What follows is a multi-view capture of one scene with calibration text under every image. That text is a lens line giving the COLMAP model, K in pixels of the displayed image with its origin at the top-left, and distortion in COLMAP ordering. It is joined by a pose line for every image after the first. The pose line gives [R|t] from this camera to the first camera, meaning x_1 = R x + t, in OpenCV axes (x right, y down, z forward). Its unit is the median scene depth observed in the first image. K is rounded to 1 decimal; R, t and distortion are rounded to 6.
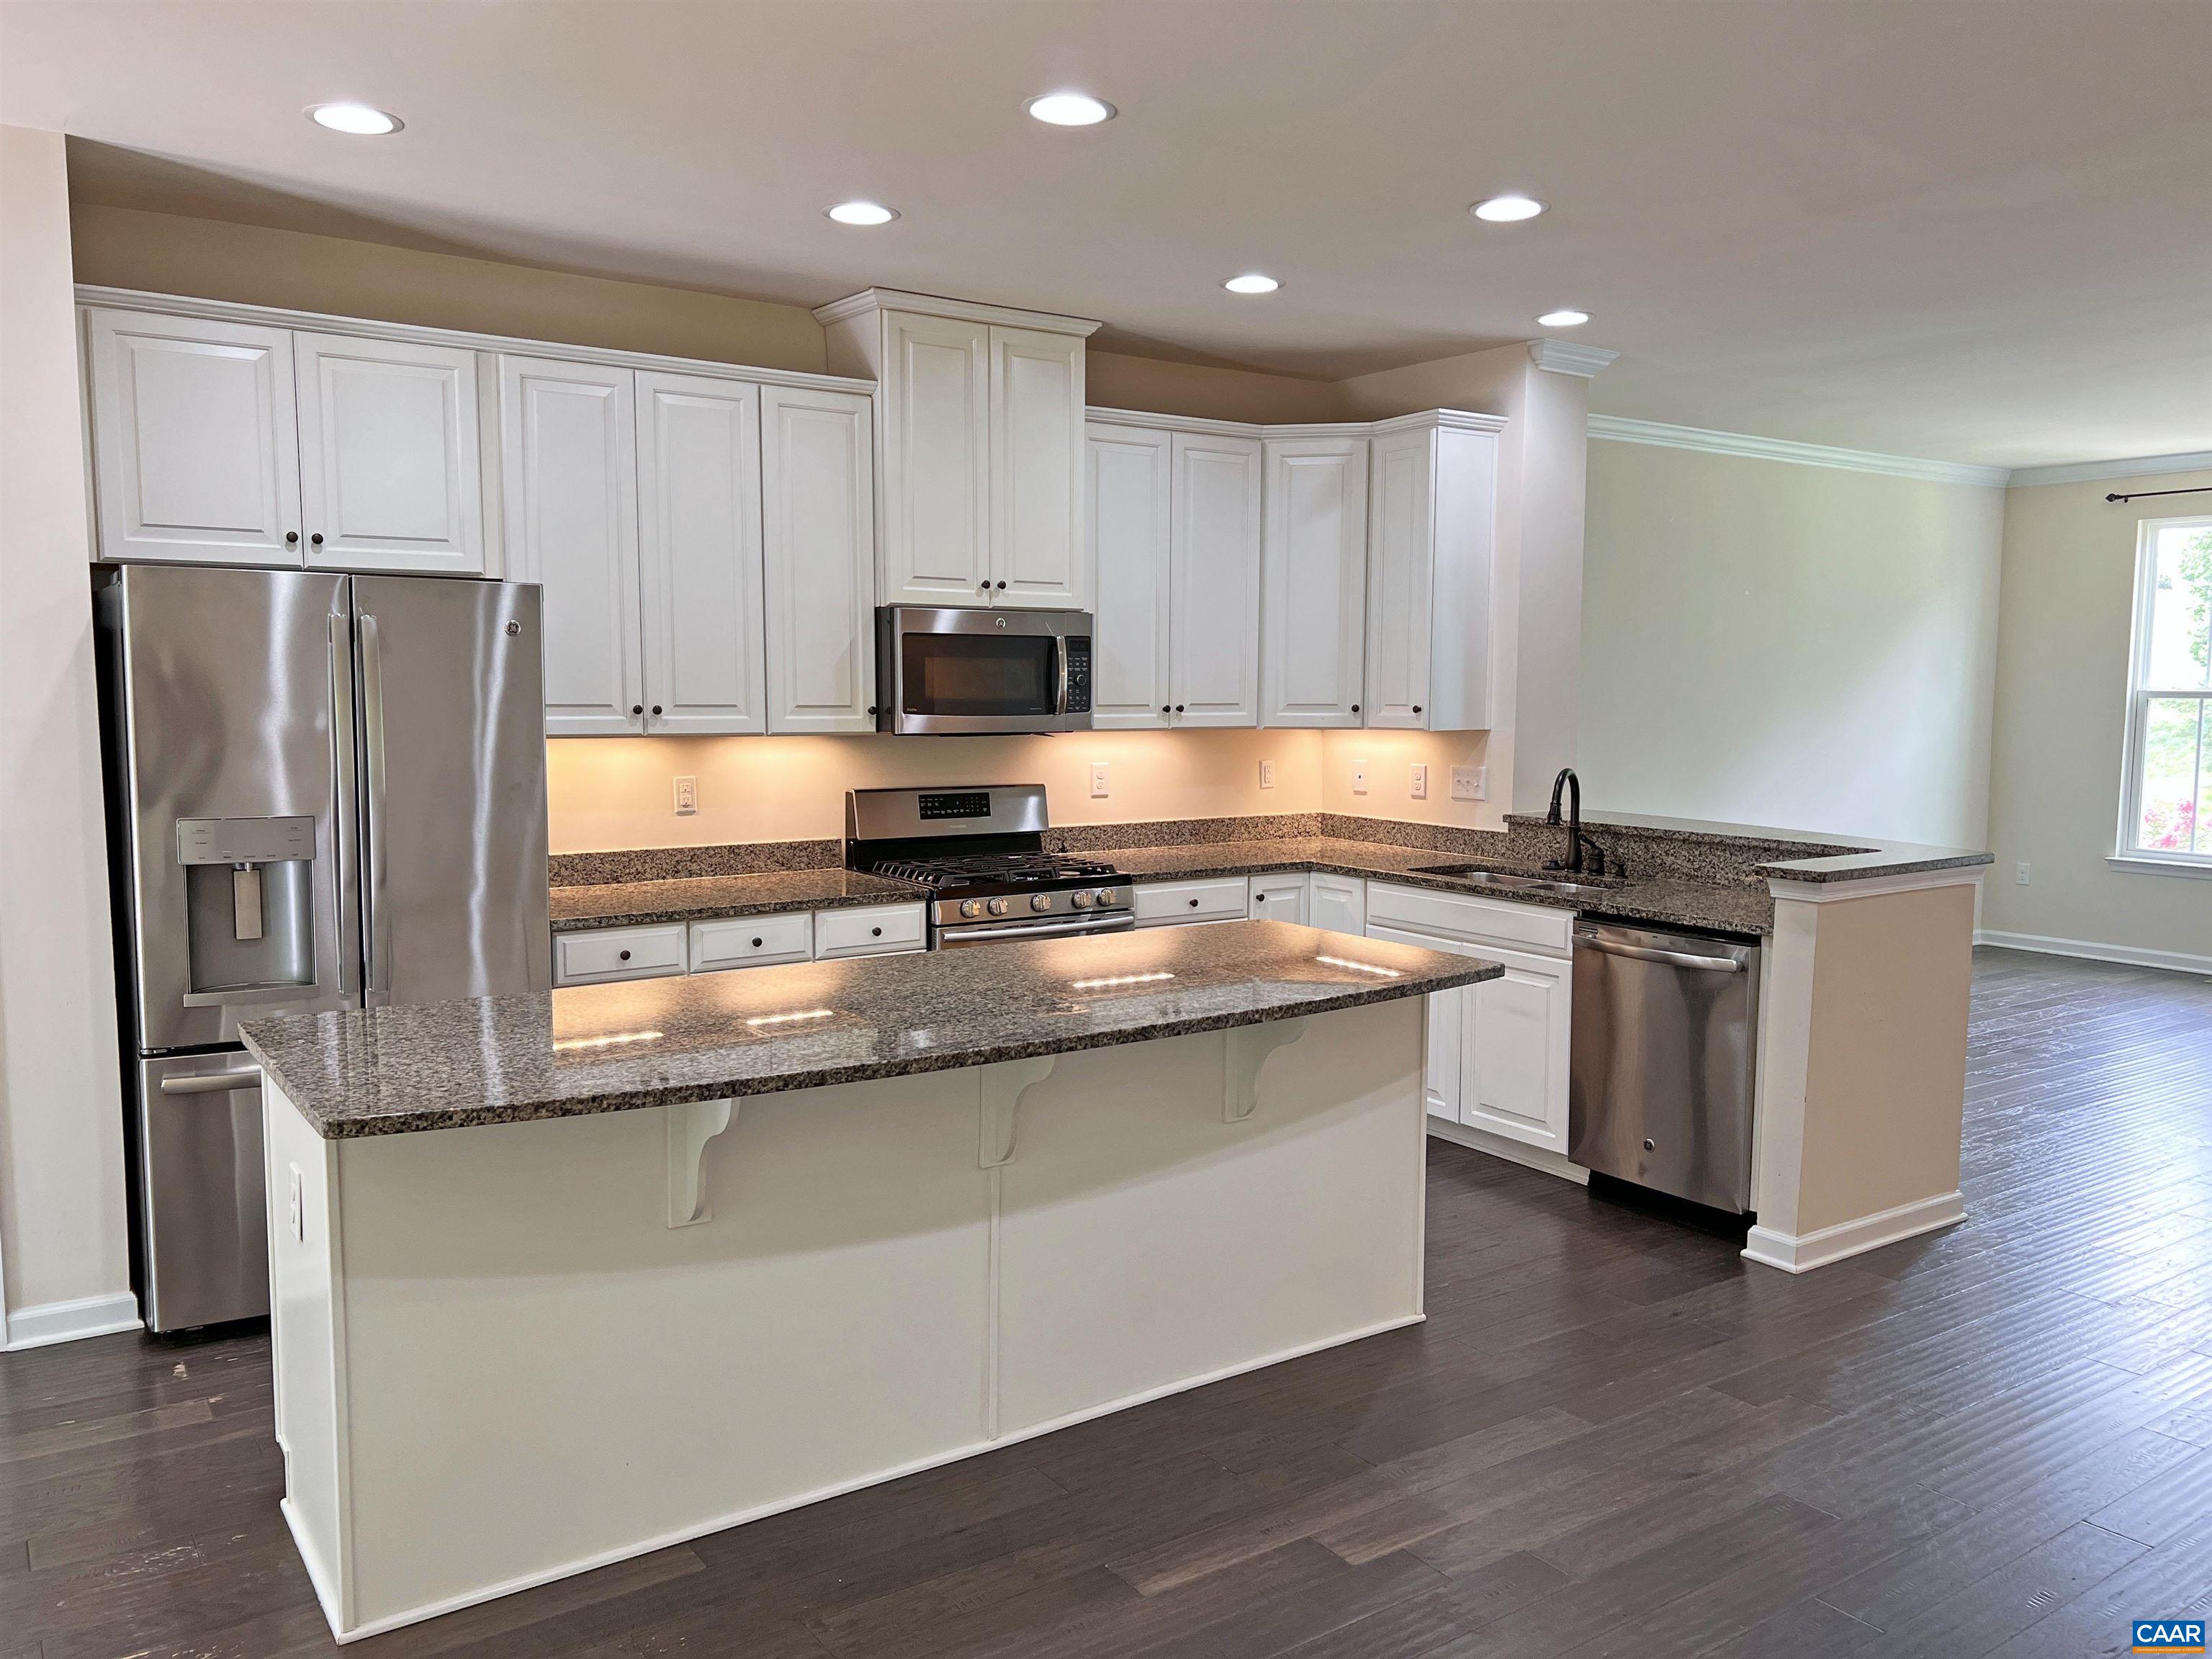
lens RADIAL K [[1665.4, 0, 1123.2], [0, 1665.4, 838.7], [0, 0, 1]] dist [0.054261, -0.066599]
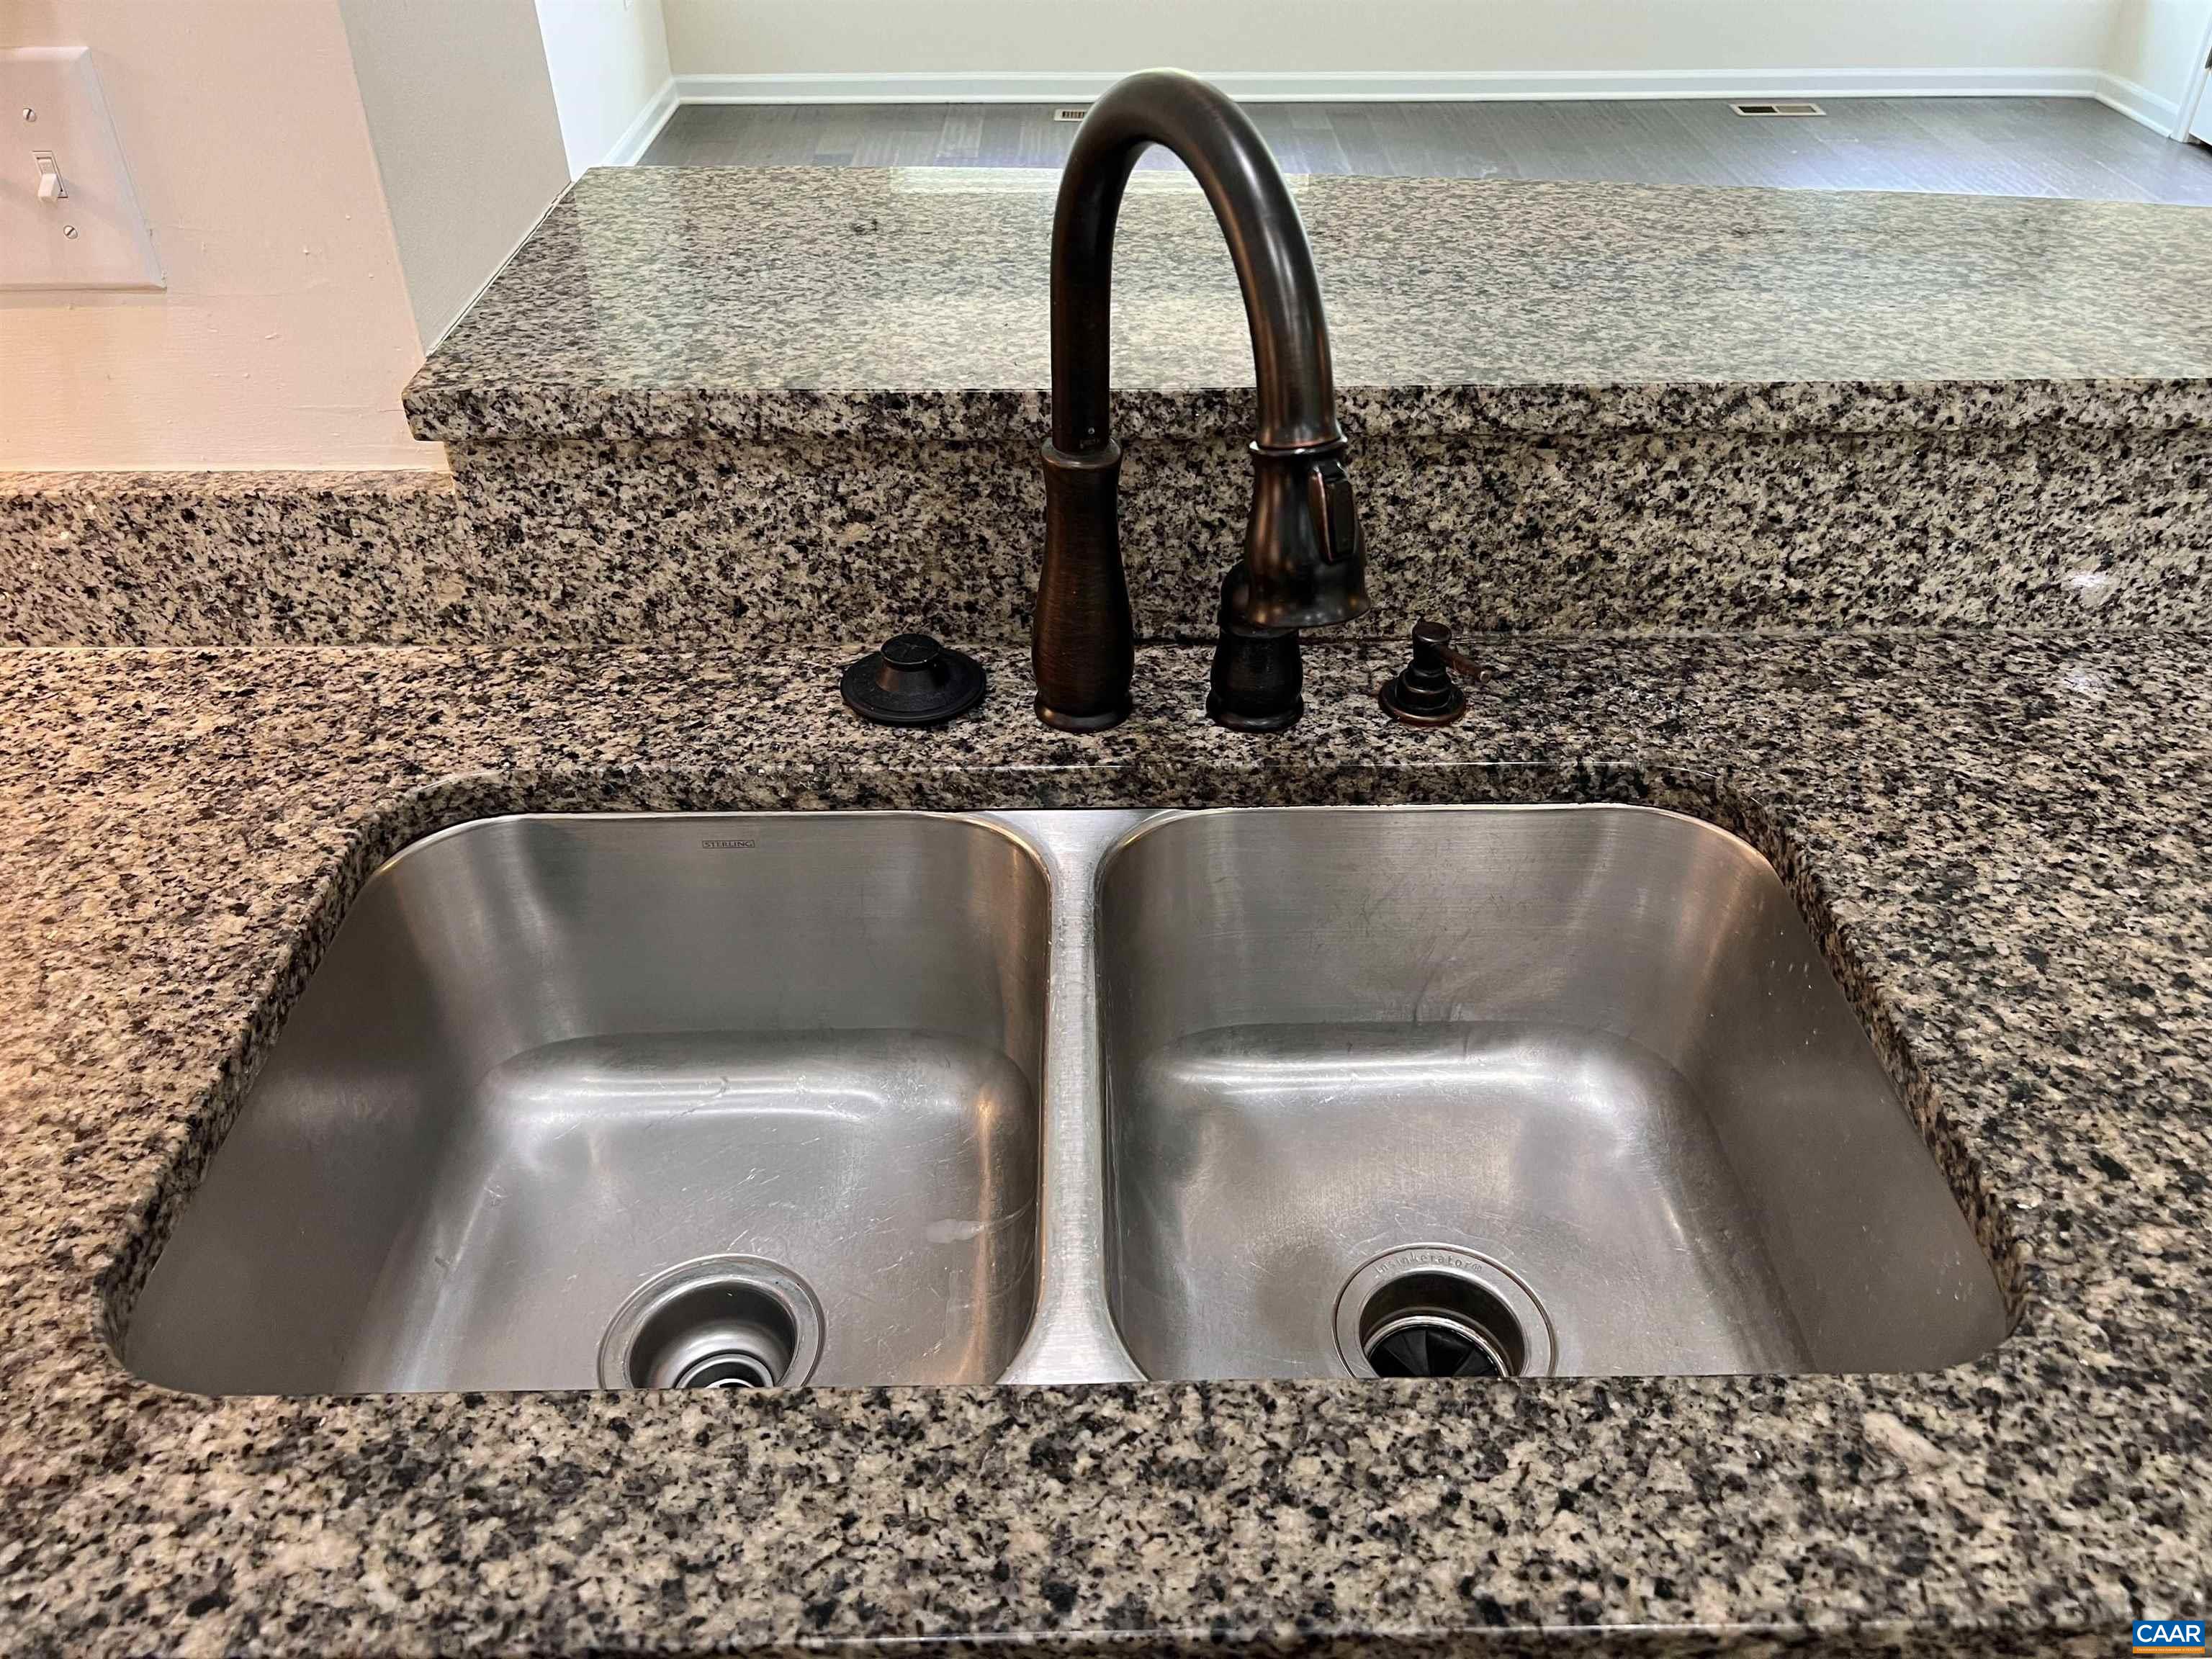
lens RADIAL K [[1665.4, 0, 1088.6], [0, 1665.4, 832.9], [0, 0, 1]] dist [0.054261, -0.066599]
pose [[0.561806, -0.503126, 0.656687, 0.158567], [0.081441, 0.823582, 0.561320, -0.066786], [-0.823250, -0.261871, 0.503669, 0.948781]]
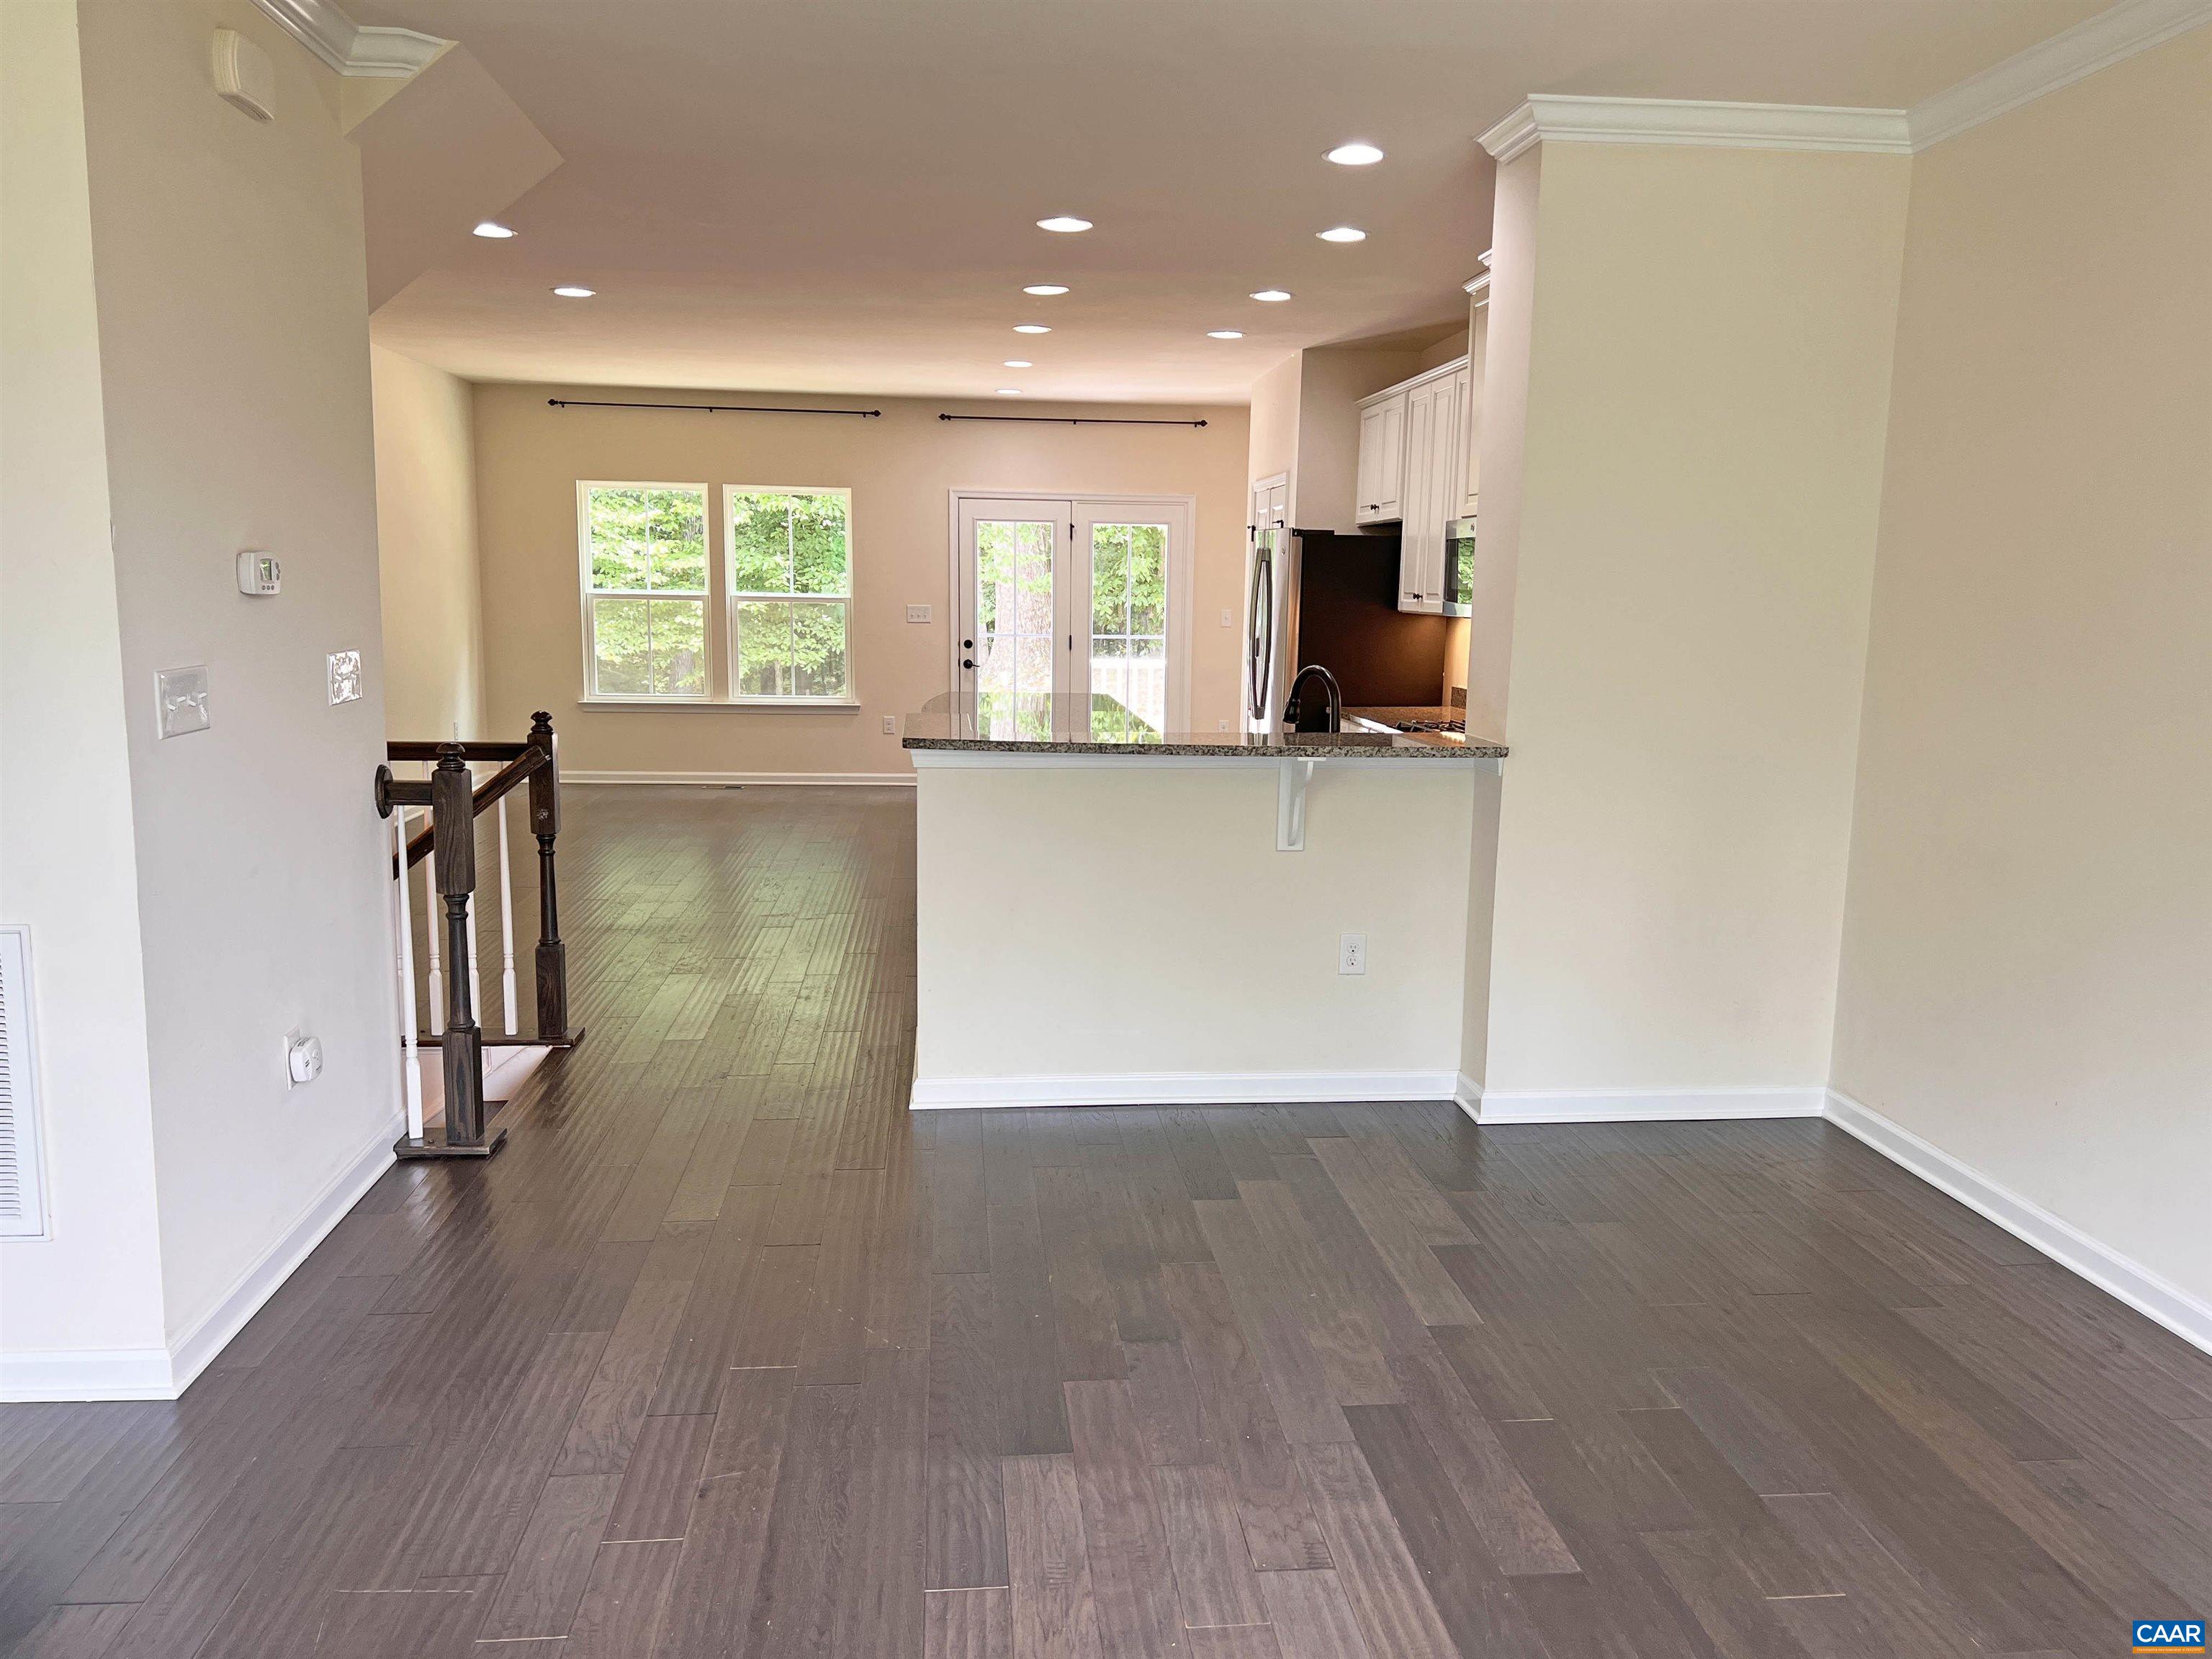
lens RADIAL K [[1665.4, 0, 1105.3], [0, 1665.4, 830.5], [0, 0, 1]] dist [0.054261, -0.066599]
pose [[-0.497904, 0.115748, -0.859473, 1.123406], [-0.100014, 0.976777, 0.189485, -0.116094], [0.861446, 0.180304, -0.474765, 1.364339]]
